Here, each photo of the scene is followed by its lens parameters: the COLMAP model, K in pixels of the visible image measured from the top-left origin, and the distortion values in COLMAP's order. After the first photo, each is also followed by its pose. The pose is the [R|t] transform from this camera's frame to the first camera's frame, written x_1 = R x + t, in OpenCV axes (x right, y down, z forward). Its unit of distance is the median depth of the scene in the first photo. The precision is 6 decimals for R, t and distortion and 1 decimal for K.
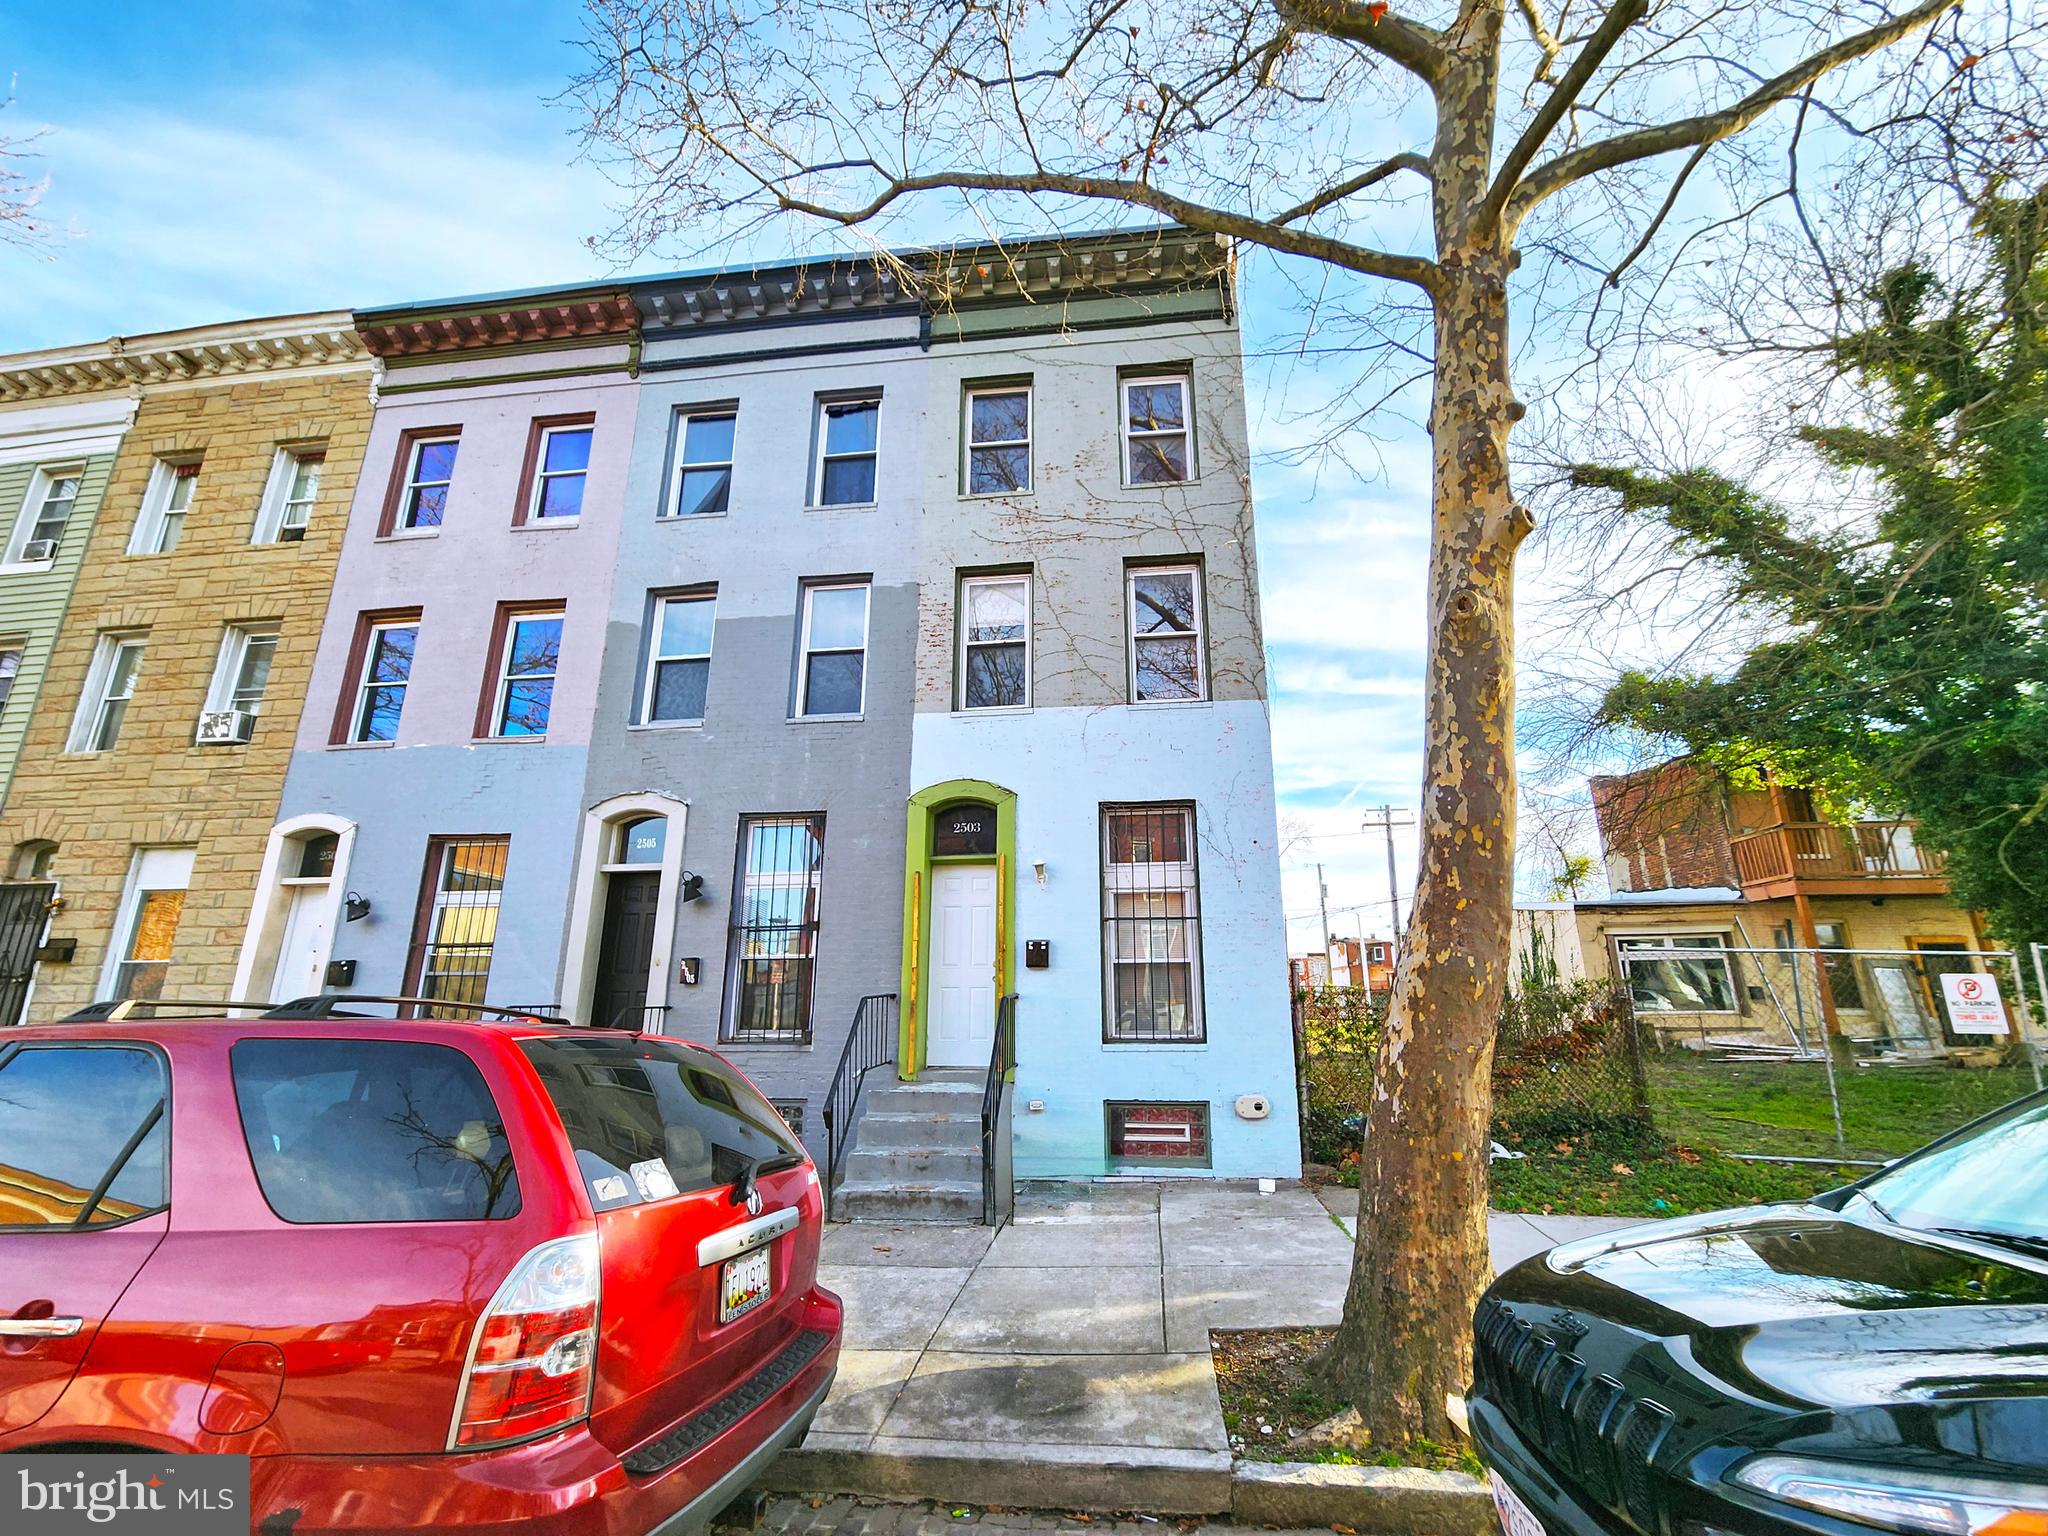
lens RADIAL K [[836.5, 0, 1057.5], [0, 836.5, 766.9], [0, 0, 1]] dist [-0.000441, -0.000167]
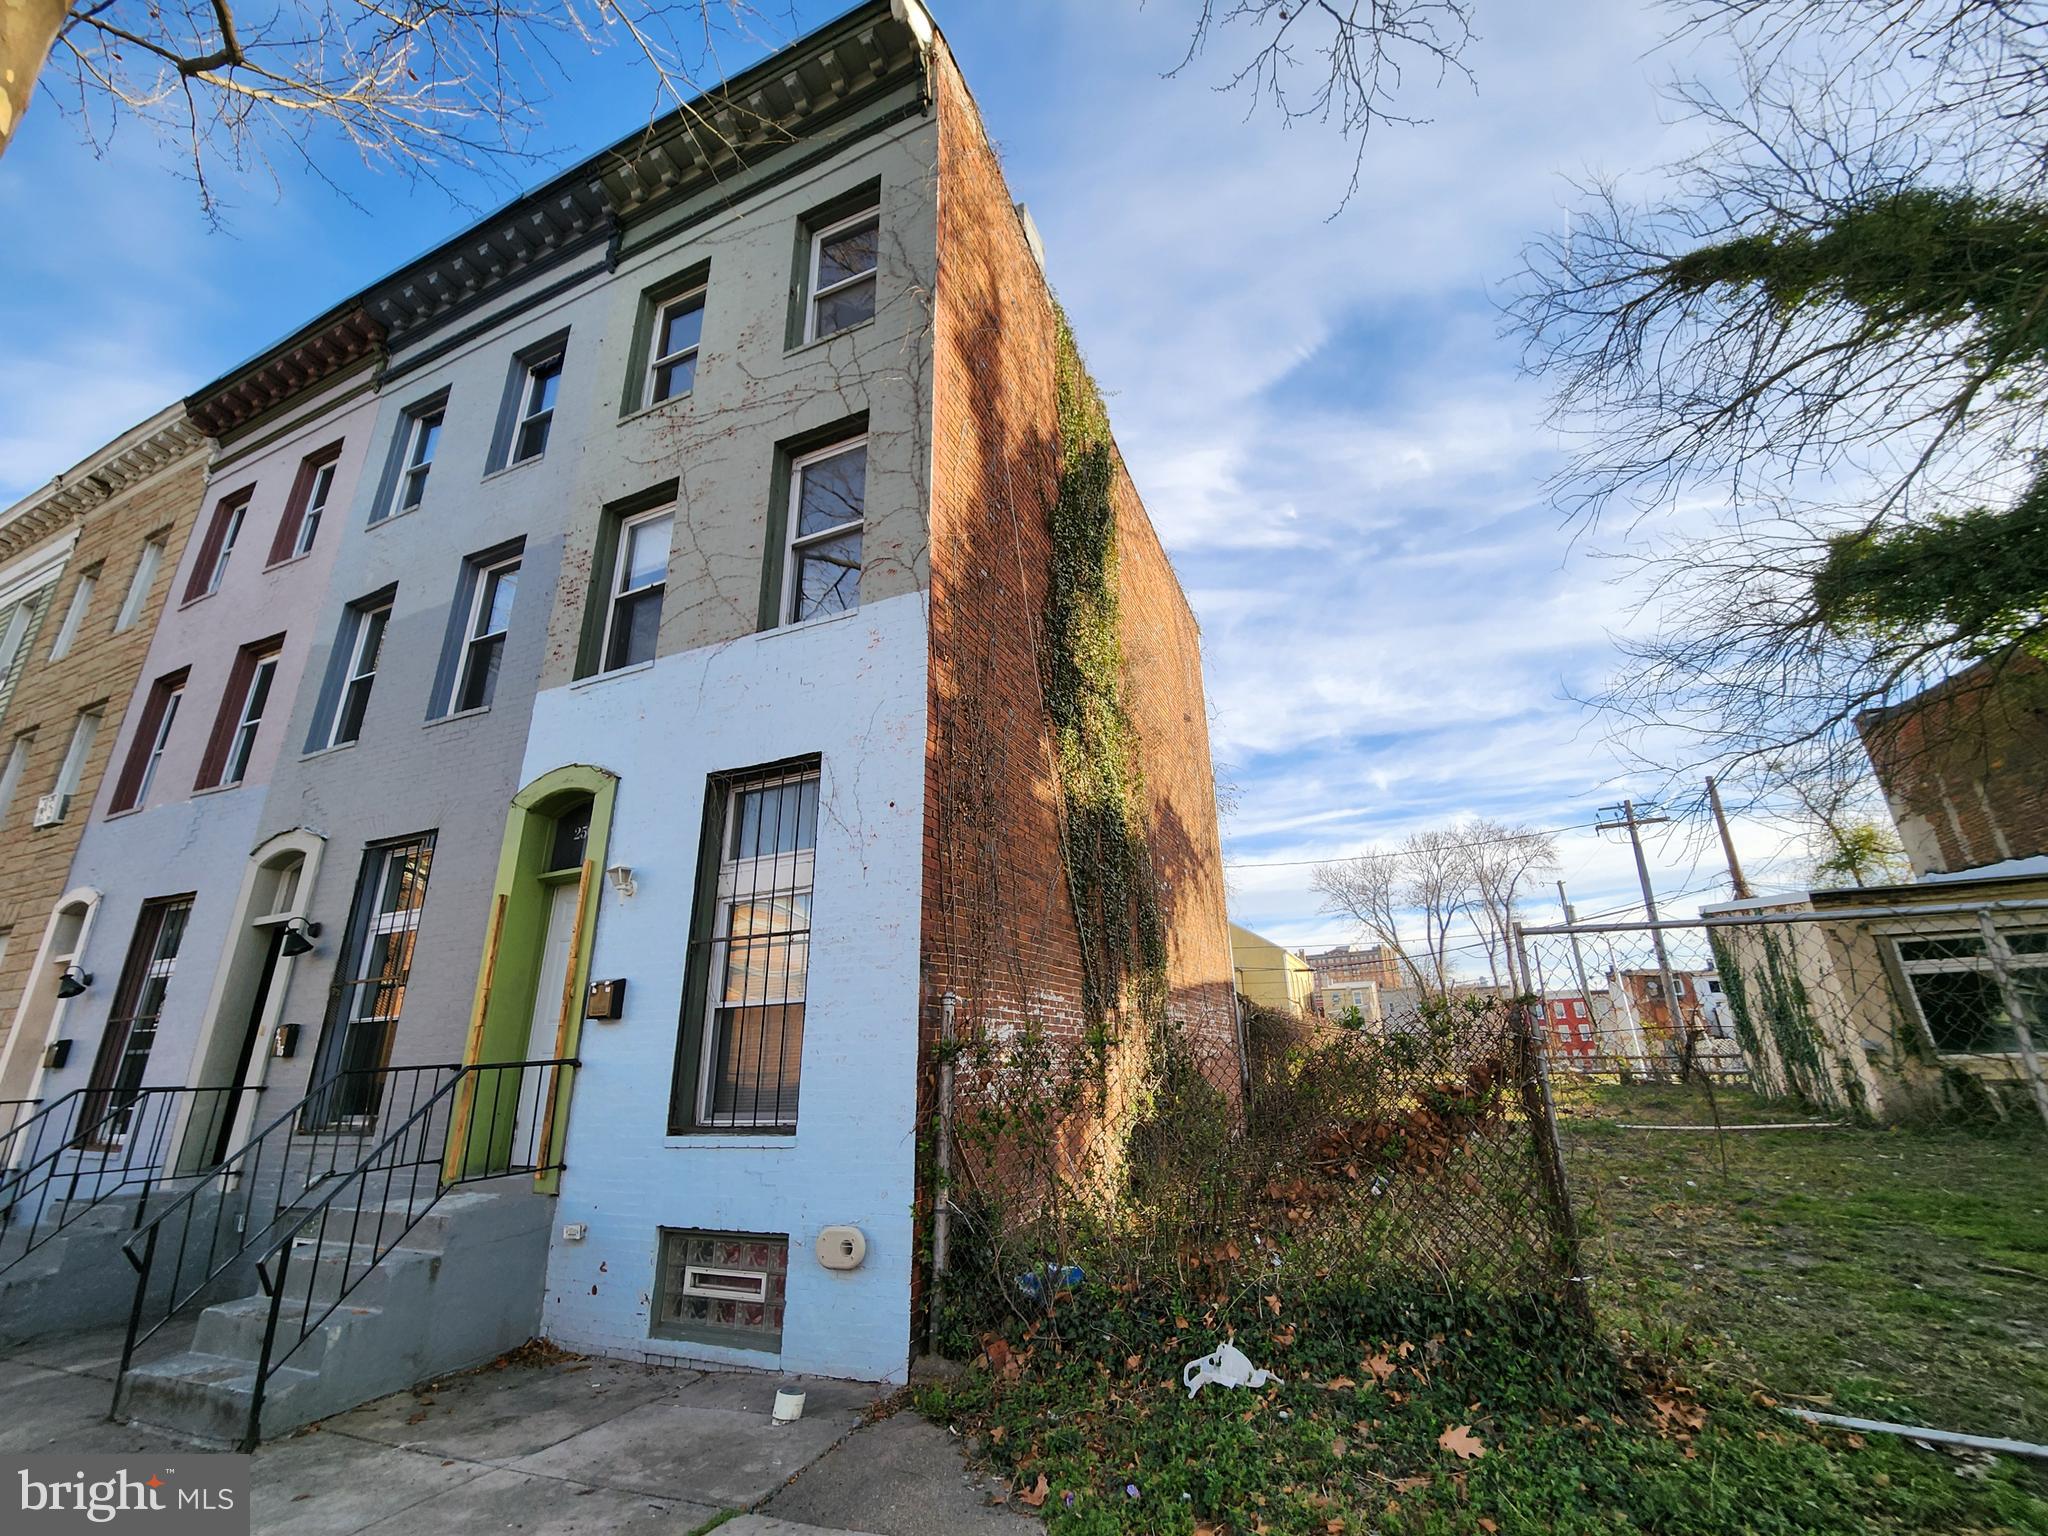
lens RADIAL K [[836.5, 0, 1057.5], [0, 836.5, 766.9], [0, 0, 1]] dist [-0.000441, -0.000167]
pose [[0.955912, -0.120274, -0.267892, 0.470672], [0.102722, 0.991596, -0.078651, 0.110763], [0.275100, 0.047665, 0.960233, 0.380654]]
